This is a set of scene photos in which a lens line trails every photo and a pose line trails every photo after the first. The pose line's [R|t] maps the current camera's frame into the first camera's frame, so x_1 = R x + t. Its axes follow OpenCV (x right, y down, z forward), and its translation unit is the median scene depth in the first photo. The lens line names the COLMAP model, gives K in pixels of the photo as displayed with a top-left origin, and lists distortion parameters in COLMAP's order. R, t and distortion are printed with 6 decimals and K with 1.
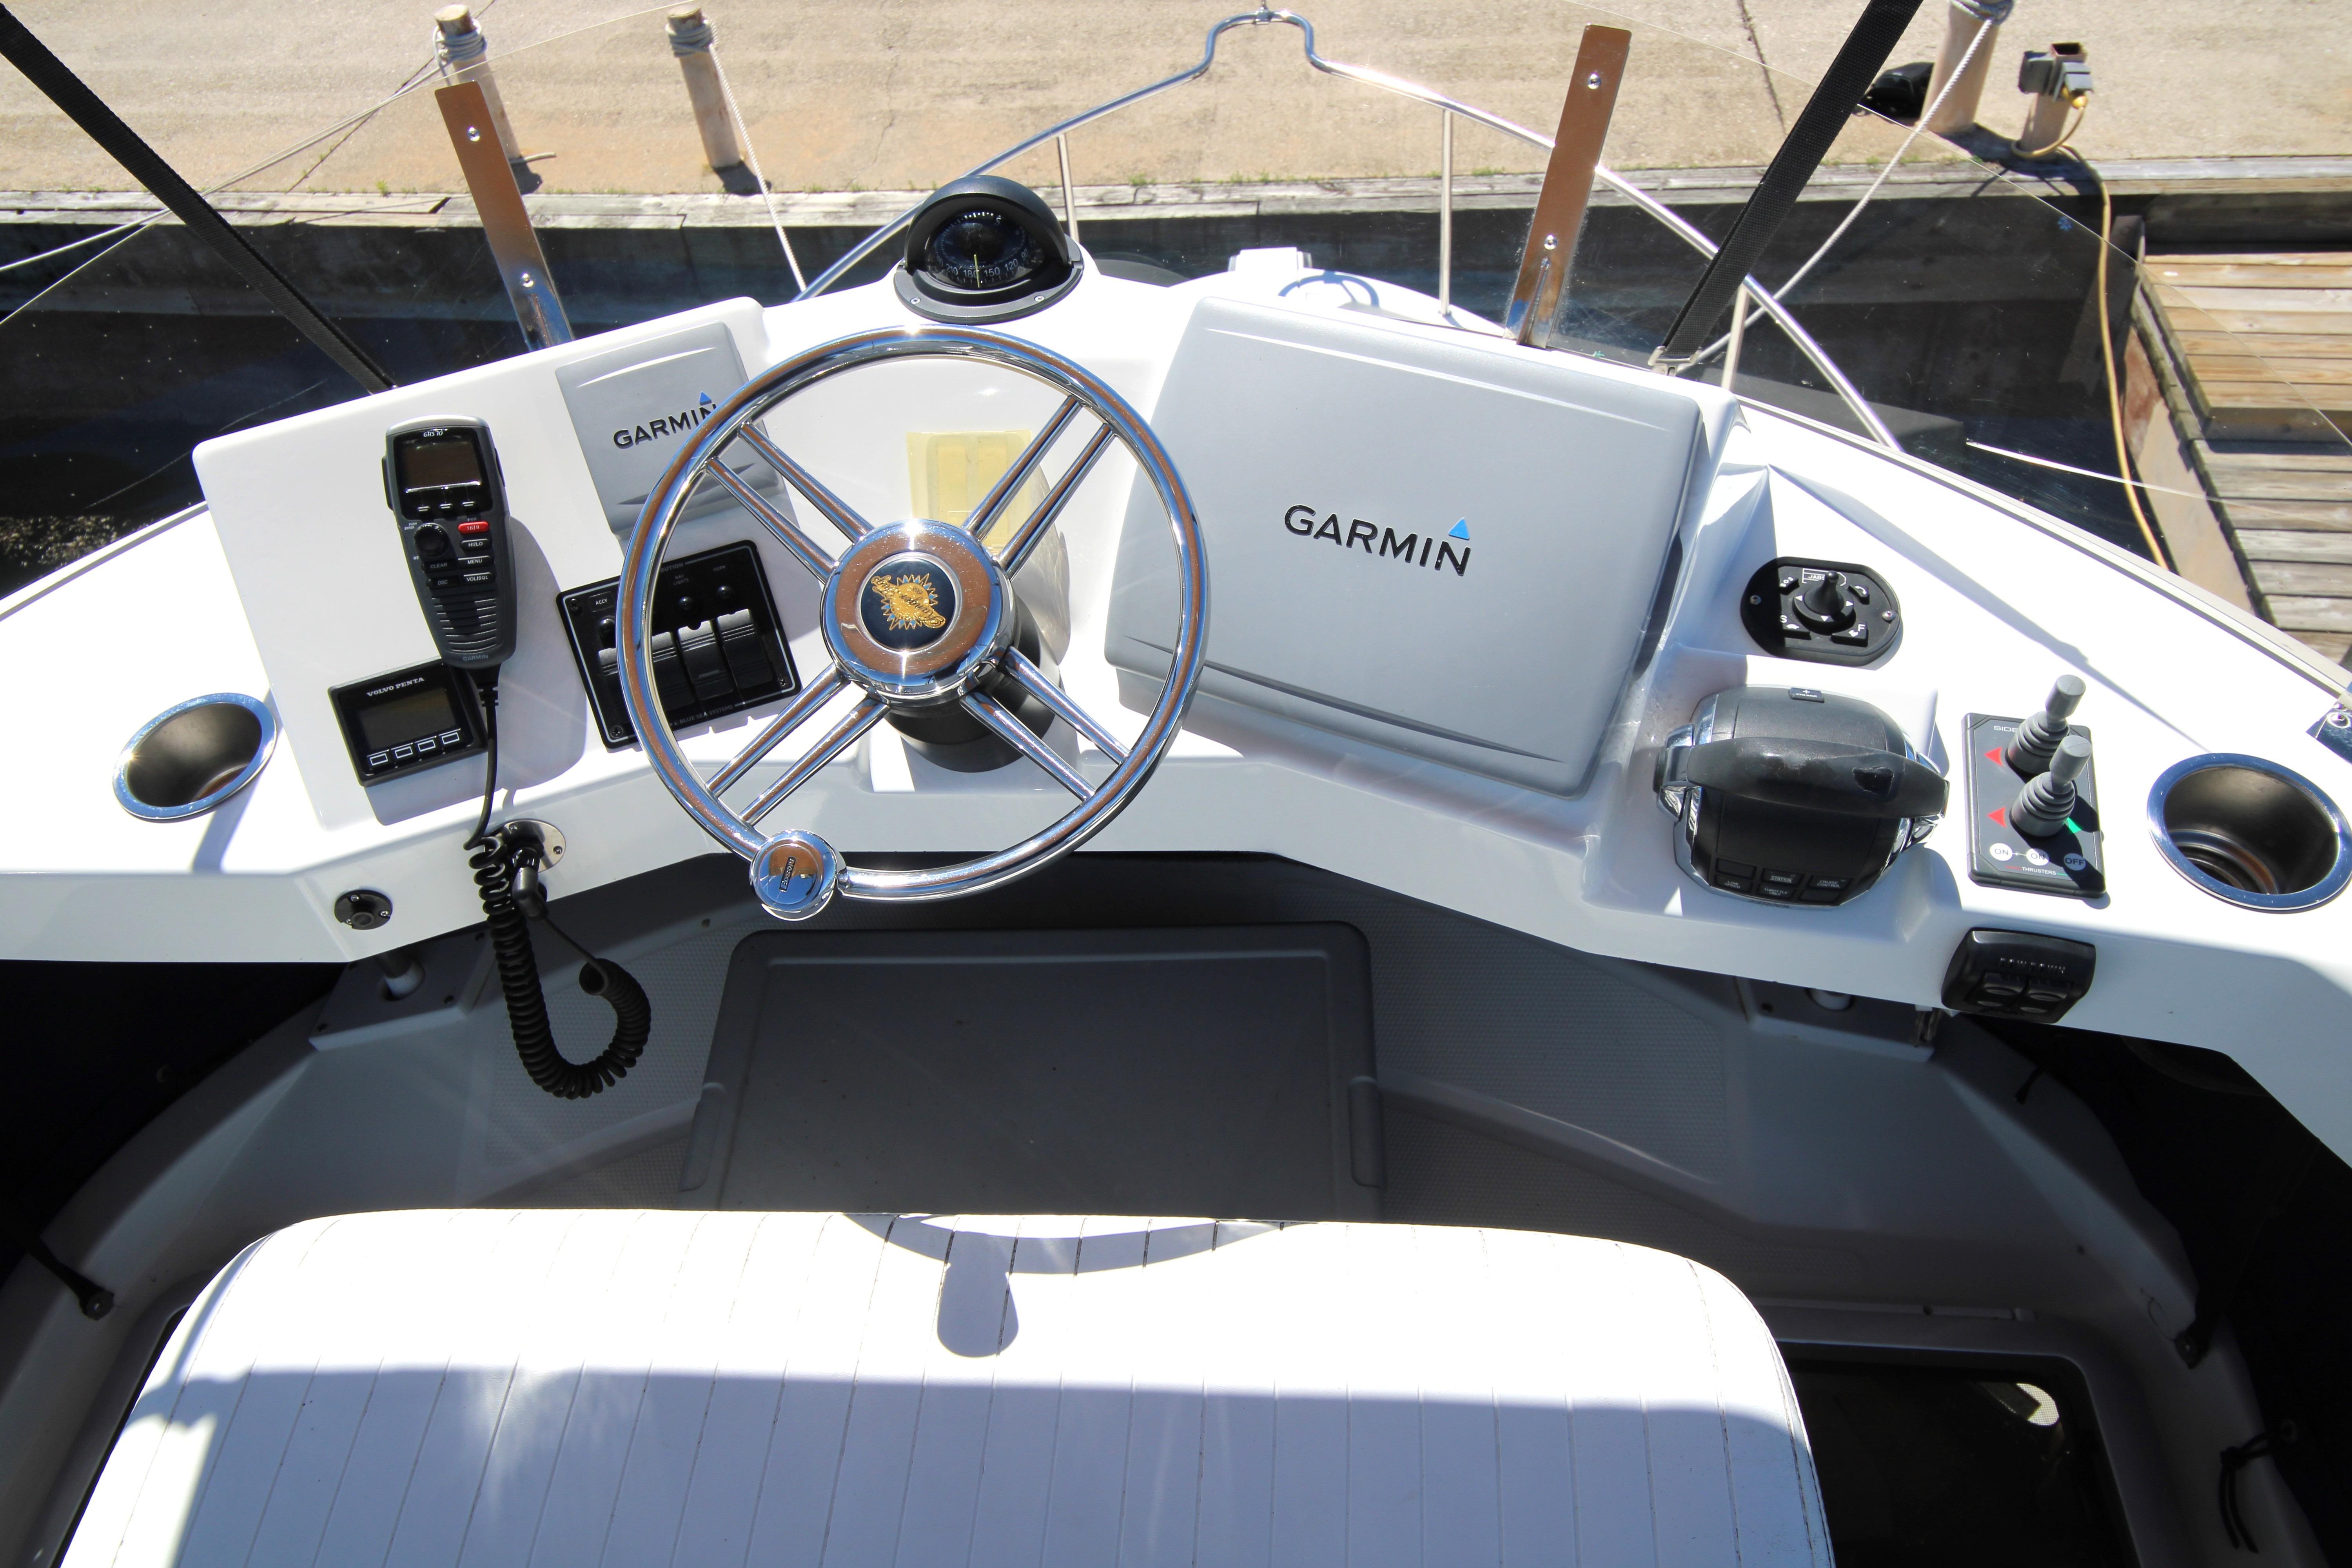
lens RADIAL K [[1612.0, 0, 1189.7], [0, 1612.0, 775.8], [0, 0, 1]] dist [0.021422, -0.003937]
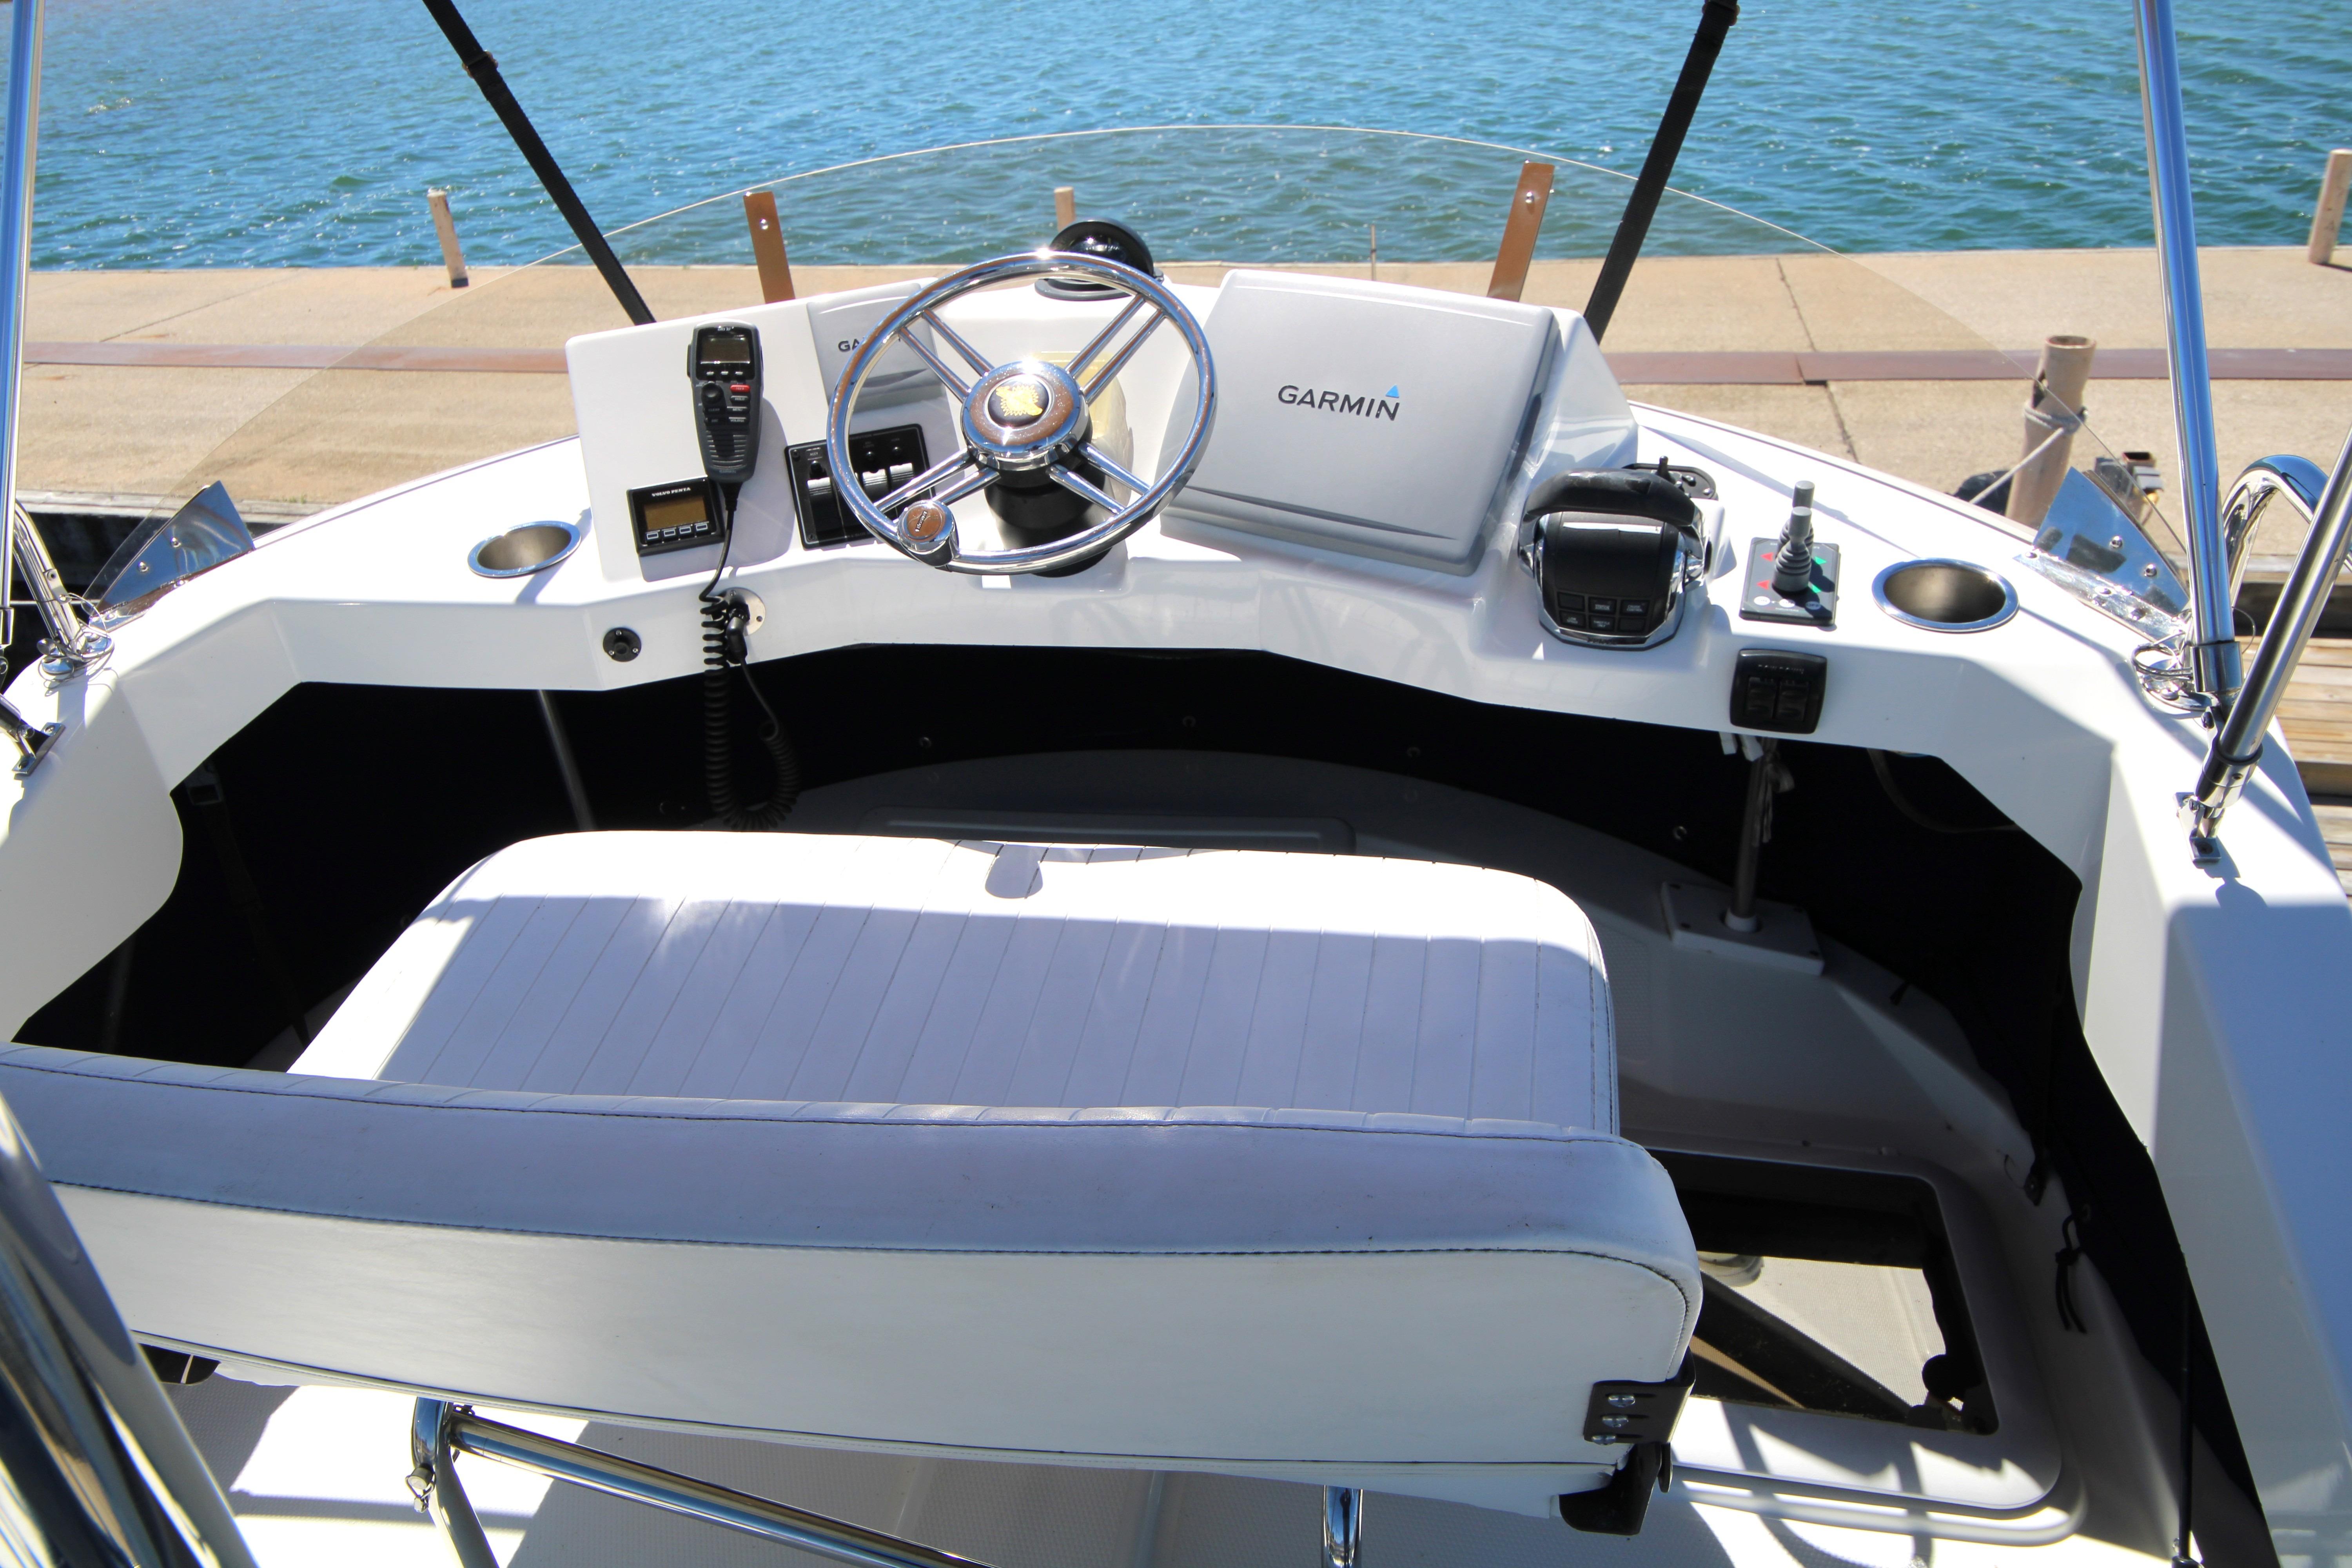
lens RADIAL K [[1643.8, 0, 1181.7], [0, 1643.8, 786.9], [0, 0, 1]] dist [0.058974, -0.061059]
pose [[0.993686, 0.062314, -0.093302, 0.130318], [-0.083915, 0.964764, -0.249376, 0.552654], [0.074474, 0.255631, 0.963902, -0.352978]]
